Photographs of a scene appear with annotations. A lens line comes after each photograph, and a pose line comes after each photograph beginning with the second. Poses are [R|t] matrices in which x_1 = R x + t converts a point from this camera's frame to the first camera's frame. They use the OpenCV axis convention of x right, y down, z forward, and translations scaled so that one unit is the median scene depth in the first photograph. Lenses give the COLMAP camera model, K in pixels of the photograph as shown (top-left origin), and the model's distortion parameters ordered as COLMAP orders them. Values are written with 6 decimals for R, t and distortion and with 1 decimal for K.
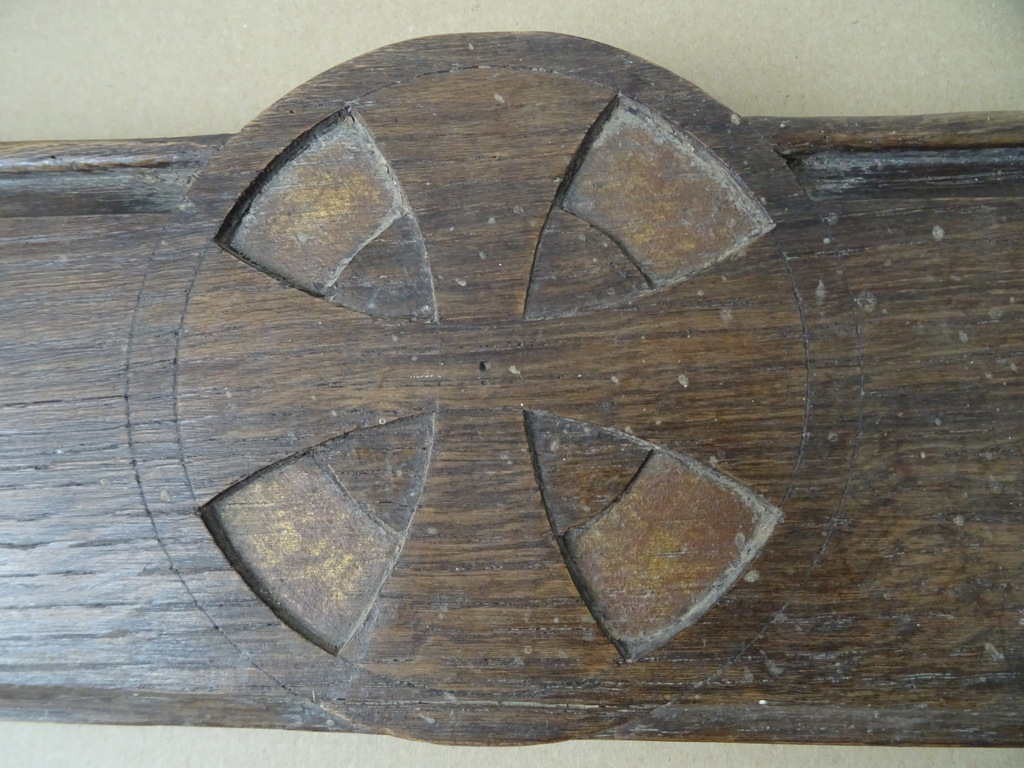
lens RADIAL K [[719.4, 0, 511.3], [0, 719.4, 386.2], [0, 0, 1]] dist [-0.022700, 0.017377]
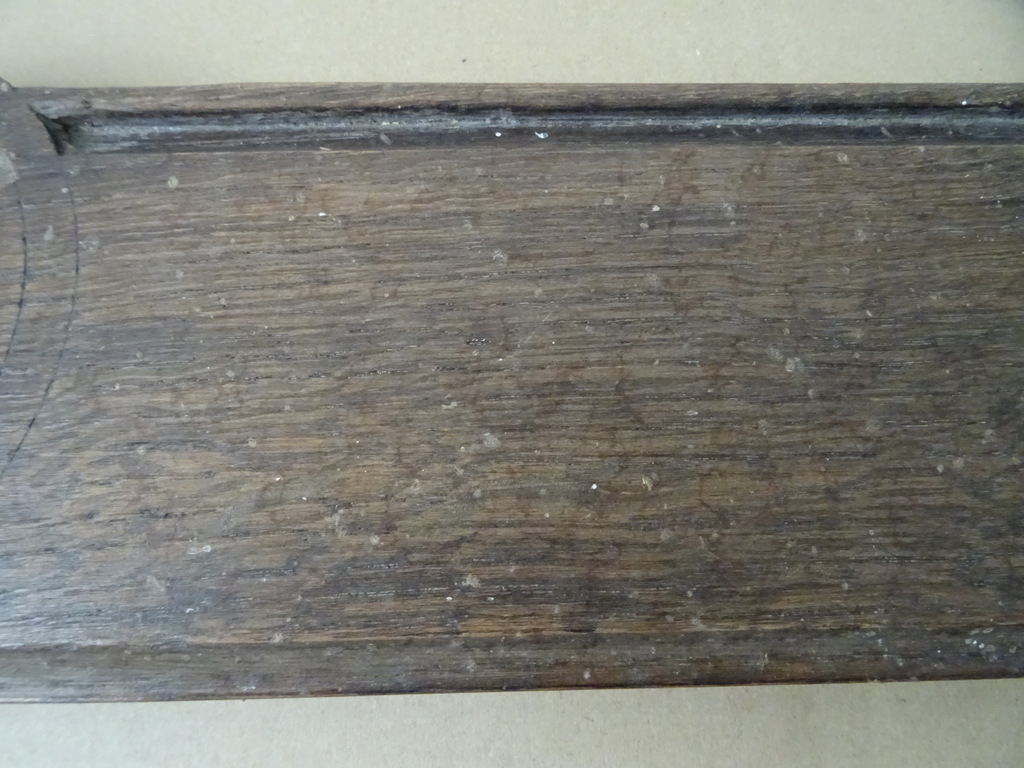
lens RADIAL K [[719.4, 0, 512.5], [0, 719.4, 382.1], [0, 0, 1]] dist [-0.022700, 0.017377]
pose [[0.995156, -0.014582, 0.097221, 0.998087], [0.032065, 0.983002, -0.180773, 0.279168], [-0.092933, 0.183015, 0.978708, -0.011246]]
